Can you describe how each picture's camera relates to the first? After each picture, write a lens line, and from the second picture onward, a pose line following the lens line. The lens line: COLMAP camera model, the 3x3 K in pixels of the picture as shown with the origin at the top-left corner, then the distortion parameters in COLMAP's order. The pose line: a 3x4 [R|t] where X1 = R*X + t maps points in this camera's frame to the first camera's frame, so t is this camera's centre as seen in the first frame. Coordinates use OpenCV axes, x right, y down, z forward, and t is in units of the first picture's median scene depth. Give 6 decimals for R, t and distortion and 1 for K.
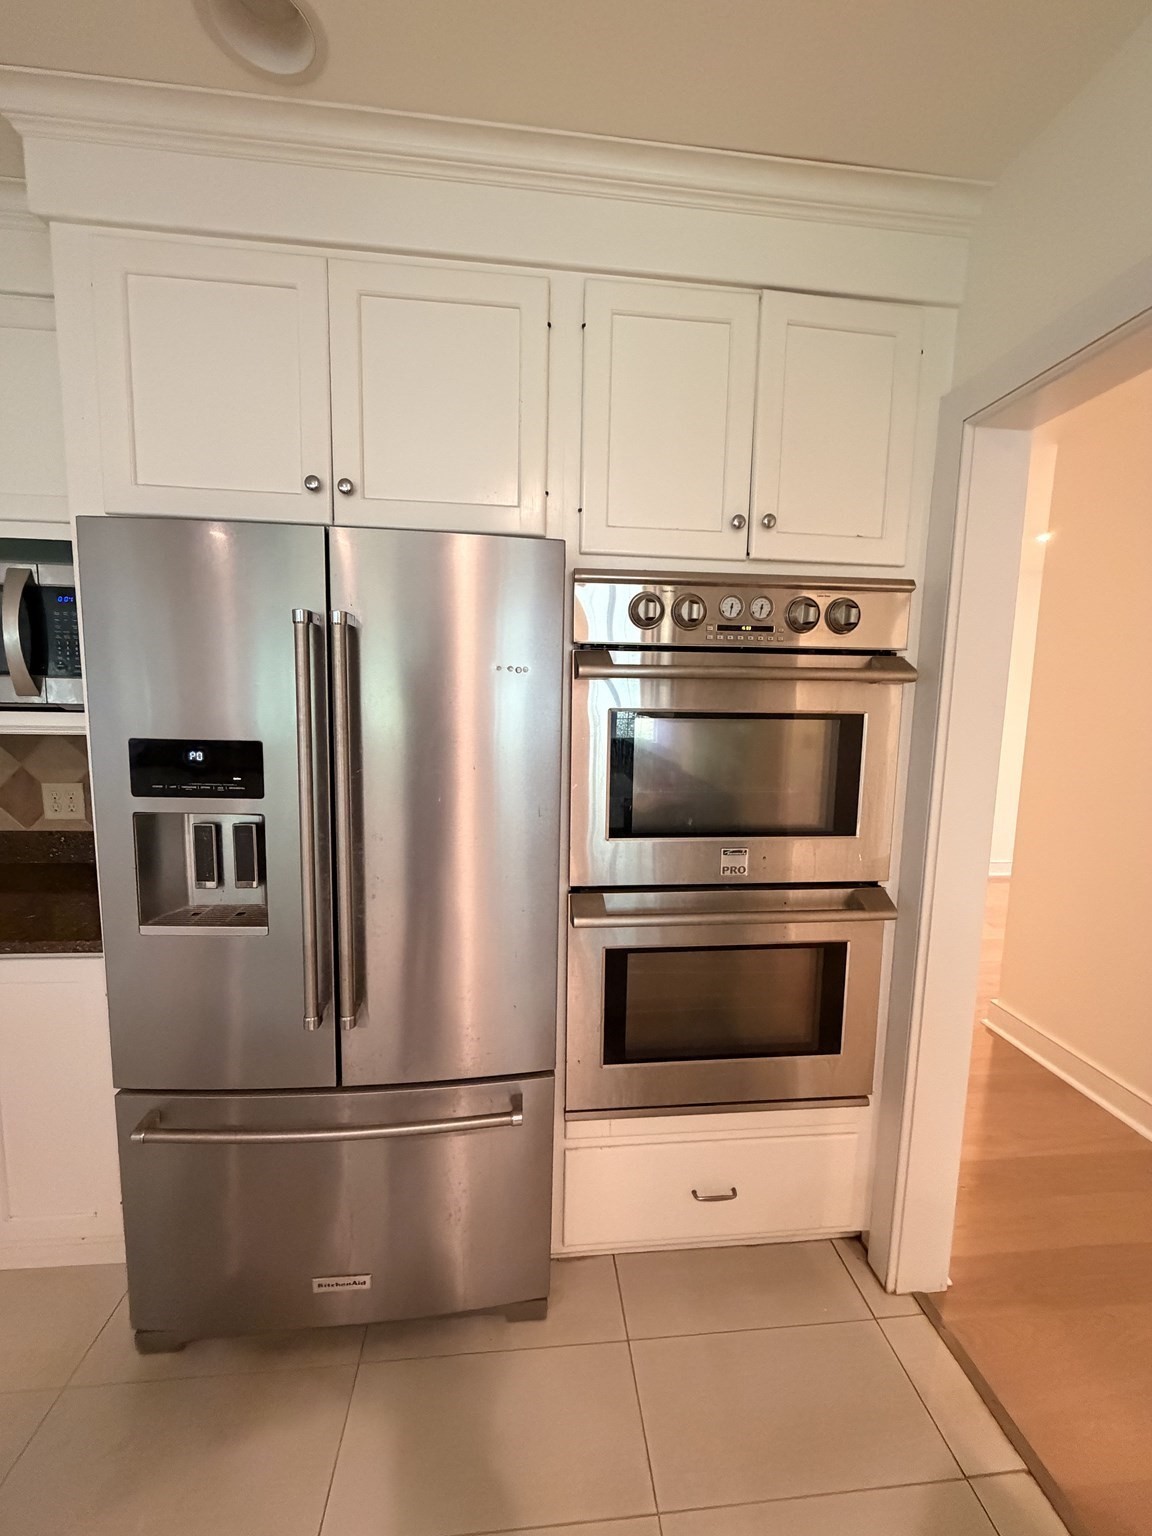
lens RADIAL K [[613.0, 0, 576.1], [0, 613.0, 762.9], [0, 0, 1]] dist [-0.000375, 0.000023]
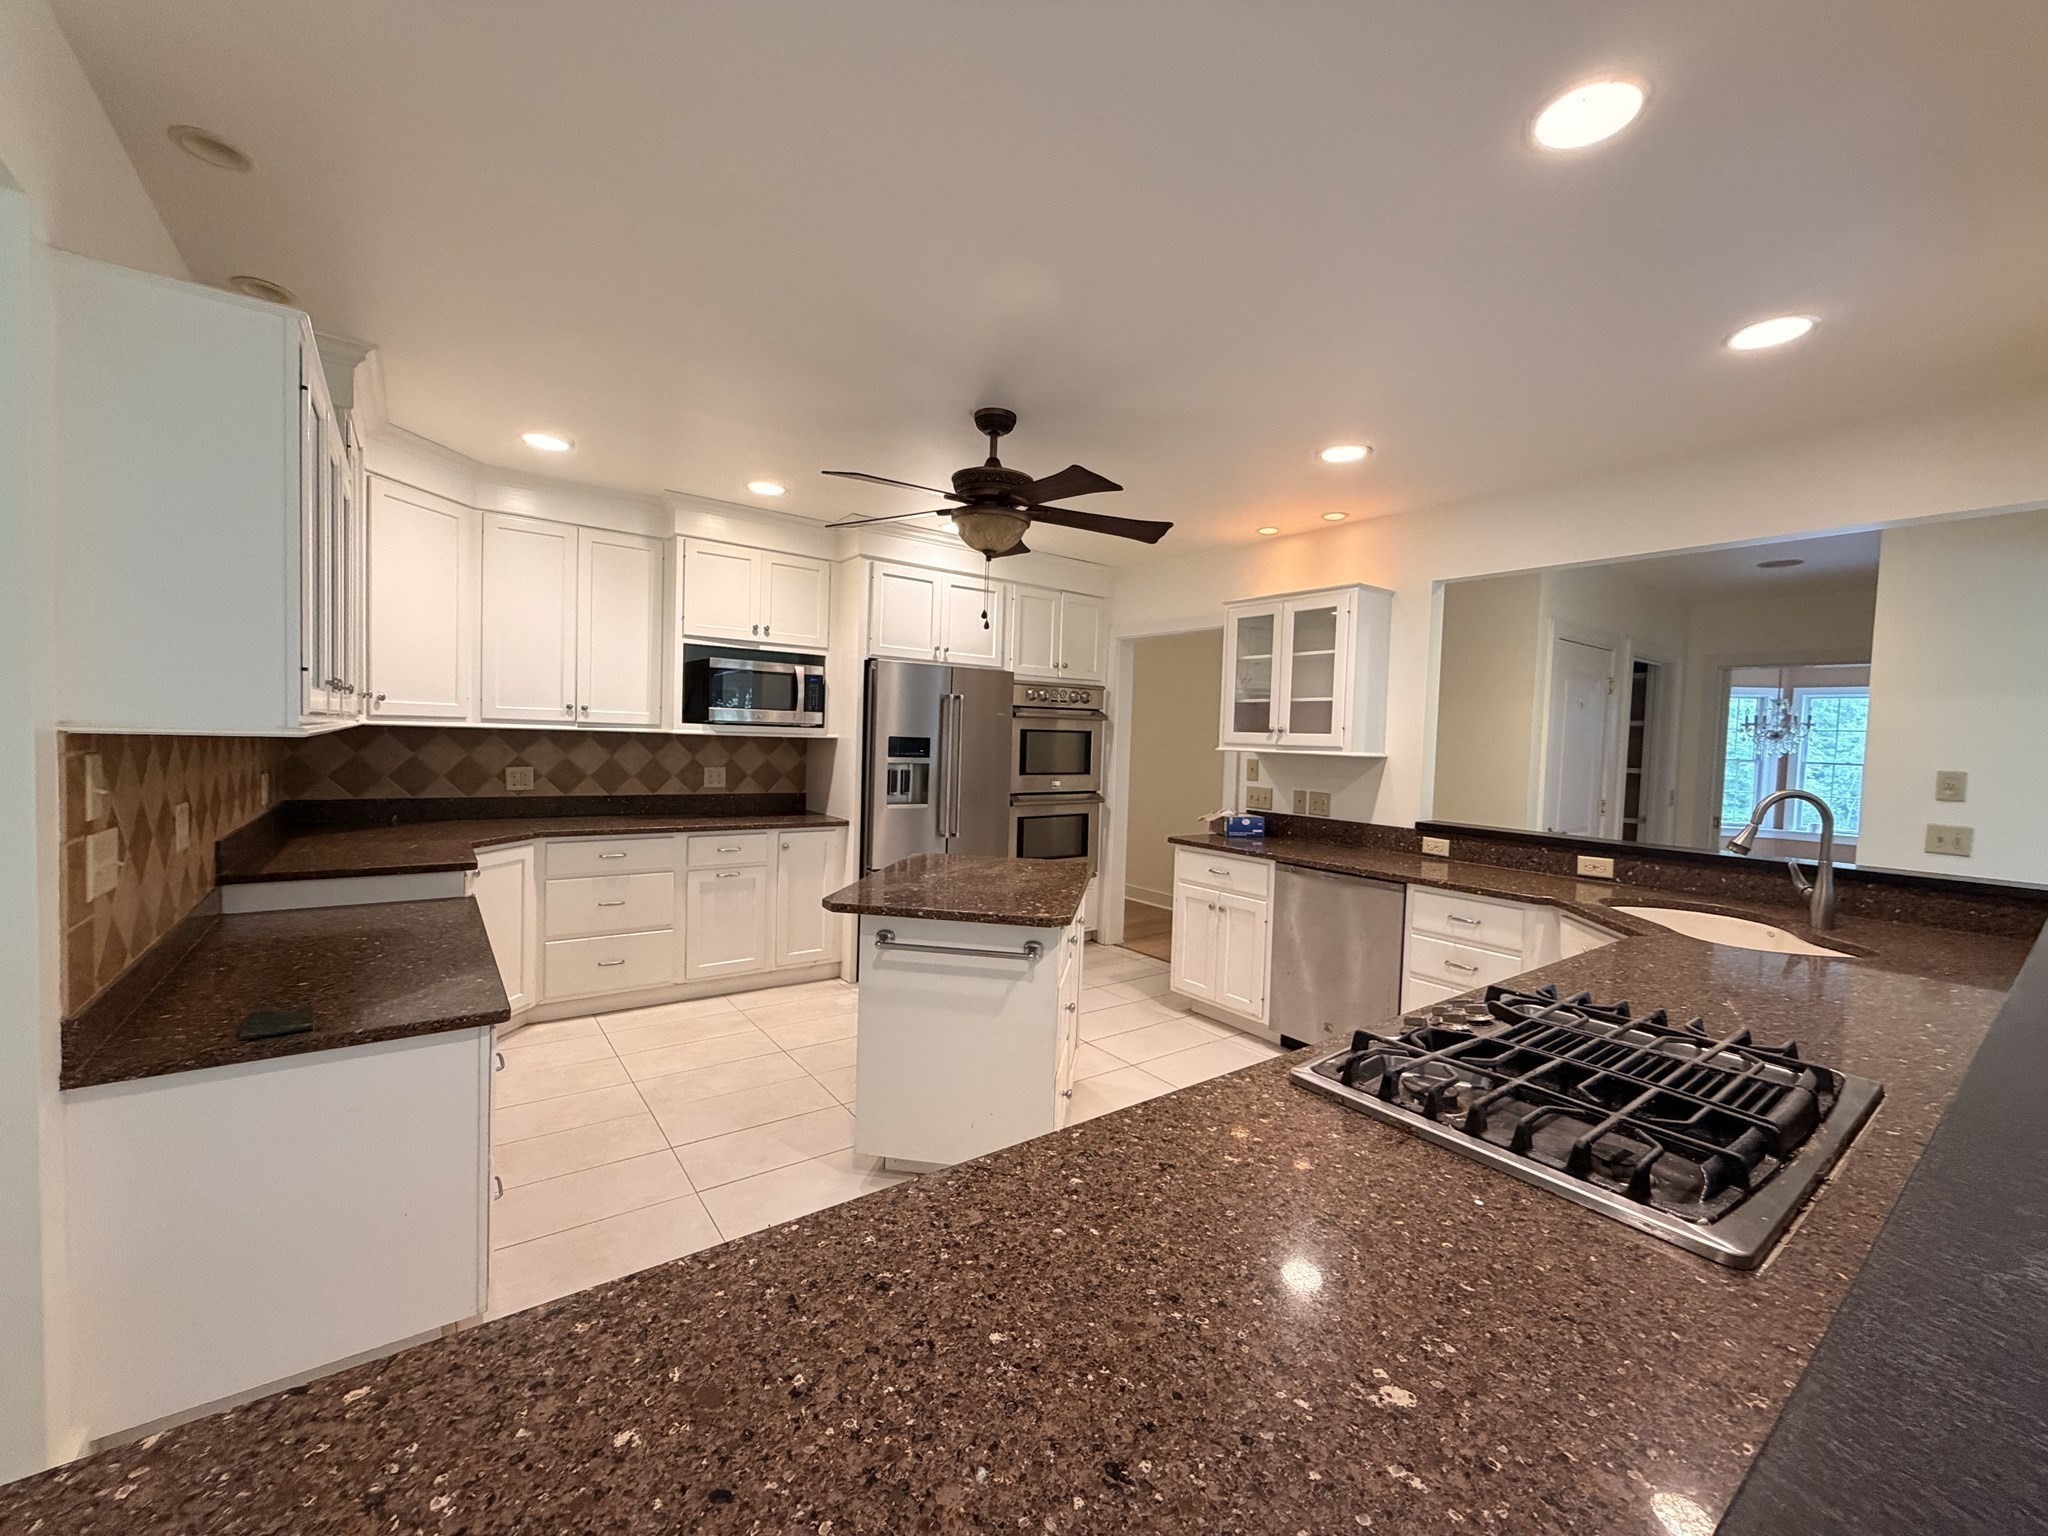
lens RADIAL K [[817.3, 0, 1018.7], [0, 817.3, 767.7], [0, 0, 1]] dist [-0.000375, 0.000023]
pose [[0.862113, -0.013060, 0.506547, -1.738955], [0.042073, 0.998061, -0.045875, 0.246868], [-0.504966, 0.060861, 0.860991, -2.083442]]
